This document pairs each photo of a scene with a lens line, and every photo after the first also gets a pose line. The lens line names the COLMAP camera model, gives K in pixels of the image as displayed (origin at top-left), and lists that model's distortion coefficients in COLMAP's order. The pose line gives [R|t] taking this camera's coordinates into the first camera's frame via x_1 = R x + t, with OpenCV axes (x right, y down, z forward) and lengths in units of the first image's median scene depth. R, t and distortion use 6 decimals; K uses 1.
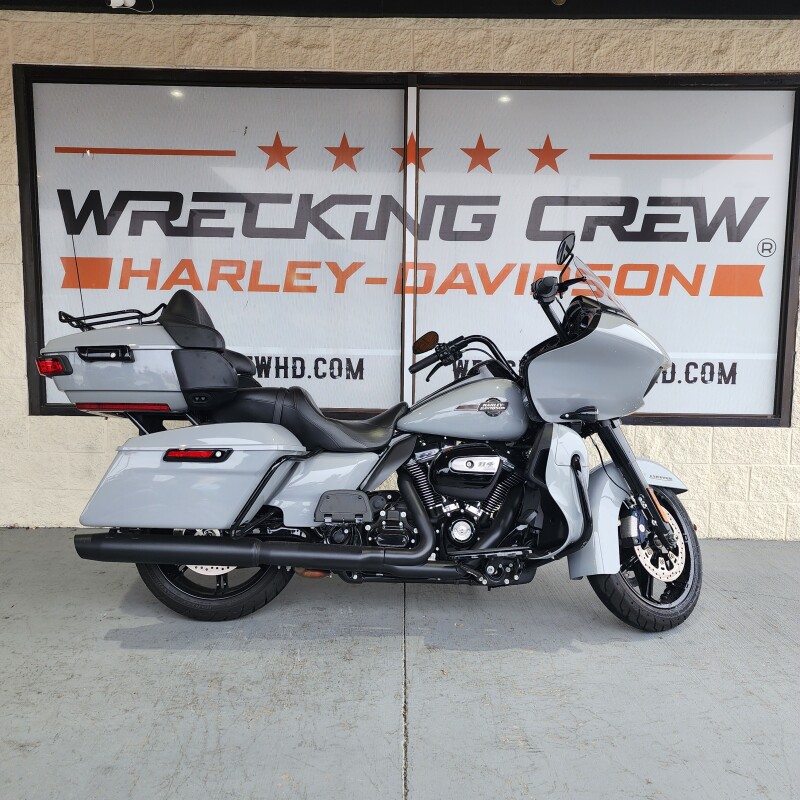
lens RADIAL K [[706.8, 0, 391.6], [0, 706.8, 409.7], [0, 0, 1]] dist [0.056847, -0.047537]
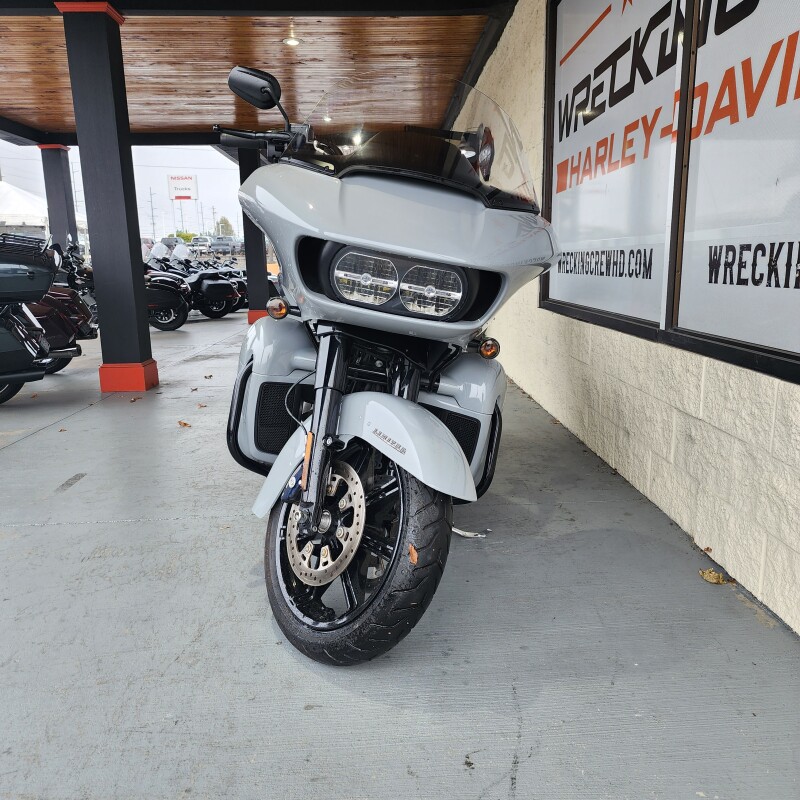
lens RADIAL K [[706.8, 0, 405.2], [0, 706.8, 410.1], [0, 0, 1]] dist [0.056847, -0.047537]
pose [[0.047037, 0.191949, -0.980277, 0.975413], [-0.088265, 0.978323, 0.187331, -0.037226], [0.994986, 0.077712, 0.062959, 1.025153]]
